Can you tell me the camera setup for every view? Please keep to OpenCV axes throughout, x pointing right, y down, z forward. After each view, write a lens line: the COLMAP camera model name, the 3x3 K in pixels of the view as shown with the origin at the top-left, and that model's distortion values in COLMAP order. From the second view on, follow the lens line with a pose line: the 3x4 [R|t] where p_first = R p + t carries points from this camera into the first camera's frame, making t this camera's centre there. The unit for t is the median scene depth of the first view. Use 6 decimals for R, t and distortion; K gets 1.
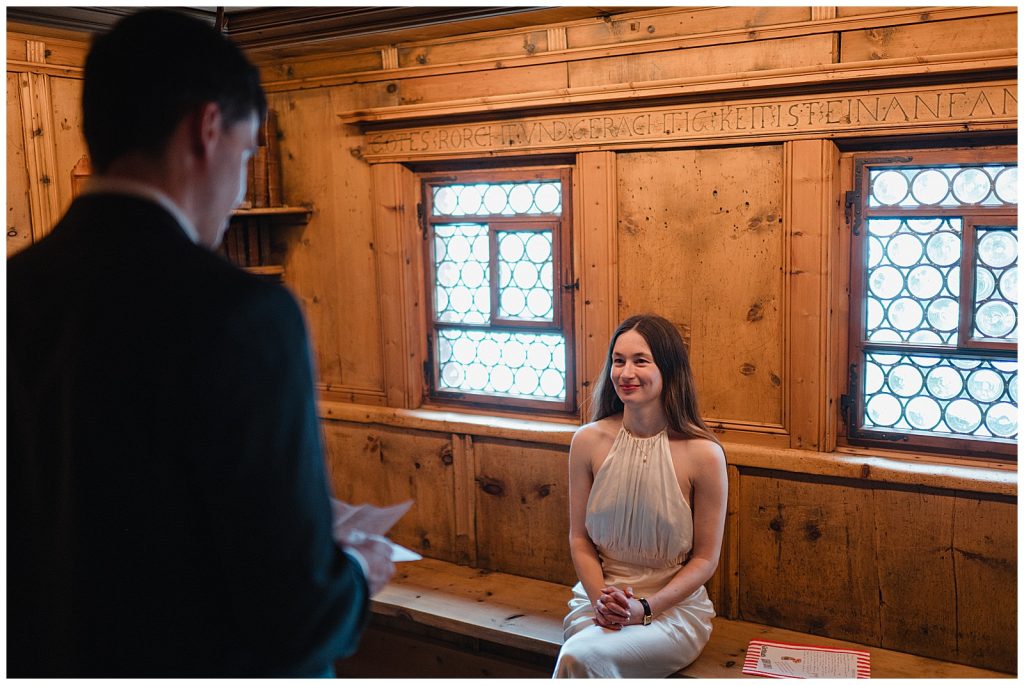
lens RADIAL K [[1015.0, 0, 504.1], [0, 1015.0, 338.0], [0, 0, 1]] dist [0.010702, -0.017469]
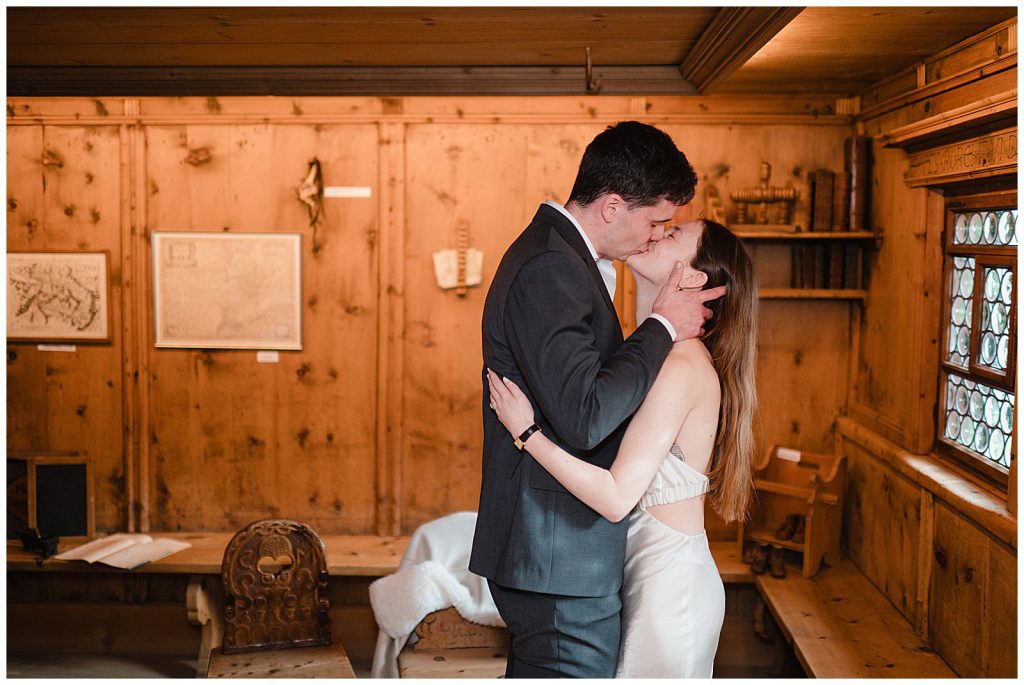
lens RADIAL K [[1015.0, 0, 504.1], [0, 1015.0, 338.0], [0, 0, 1]] dist [0.010702, -0.017469]
pose [[0.478582, 0.114567, -0.870537, 0.575393], [-0.132451, 0.989526, 0.057410, -0.041388], [0.867996, 0.087828, 0.488743, 0.241376]]
